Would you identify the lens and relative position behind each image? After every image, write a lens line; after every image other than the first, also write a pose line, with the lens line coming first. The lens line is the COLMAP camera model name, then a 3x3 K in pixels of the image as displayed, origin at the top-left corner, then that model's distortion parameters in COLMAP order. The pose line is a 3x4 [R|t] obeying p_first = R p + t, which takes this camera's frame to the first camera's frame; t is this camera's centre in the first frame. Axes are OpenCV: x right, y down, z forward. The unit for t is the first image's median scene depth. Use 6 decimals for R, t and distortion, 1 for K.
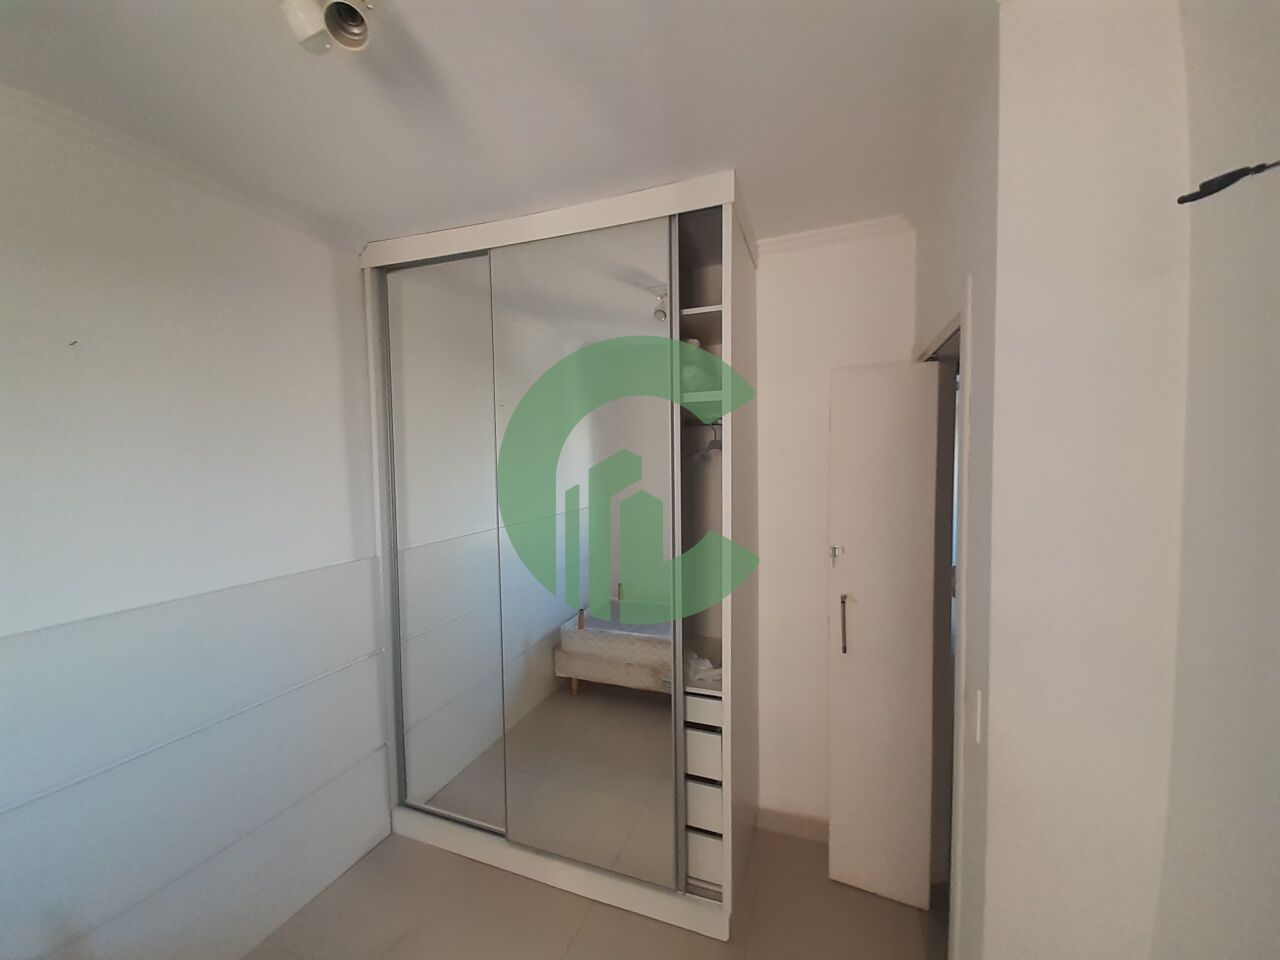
lens RADIAL K [[502.2, 0, 633.8], [0, 502.2, 477.2], [0, 0, 1]] dist [0.008170, -0.010526]
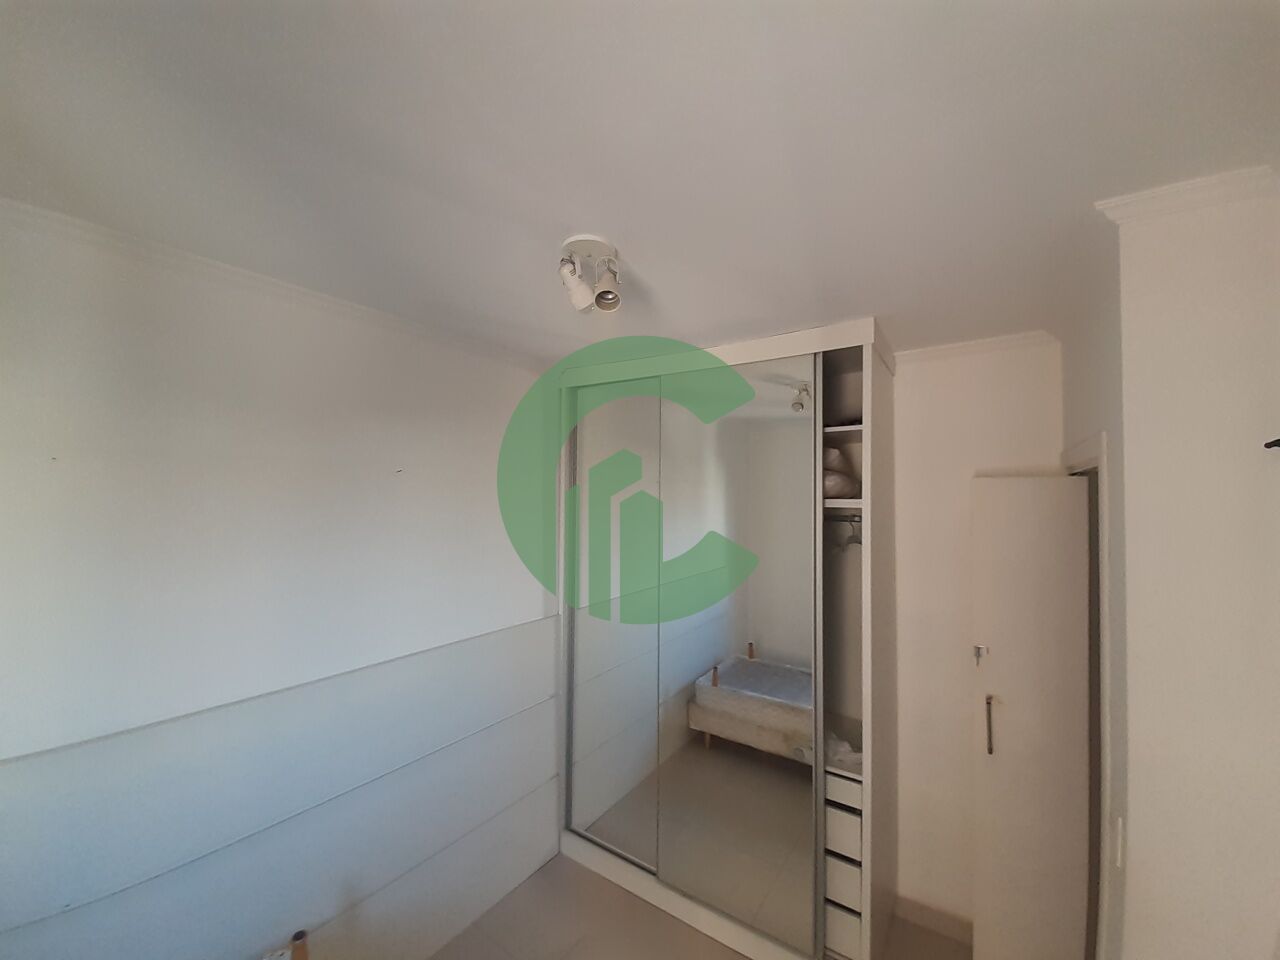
lens RADIAL K [[502.2, 0, 629.5], [0, 502.2, 471.4], [0, 0, 1]] dist [0.008170, -0.010526]
pose [[0.970764, 0.016177, -0.239491, -0.054294], [-0.034914, 0.996632, -0.074201, -0.114491], [0.237484, 0.080393, 0.968059, -0.196189]]
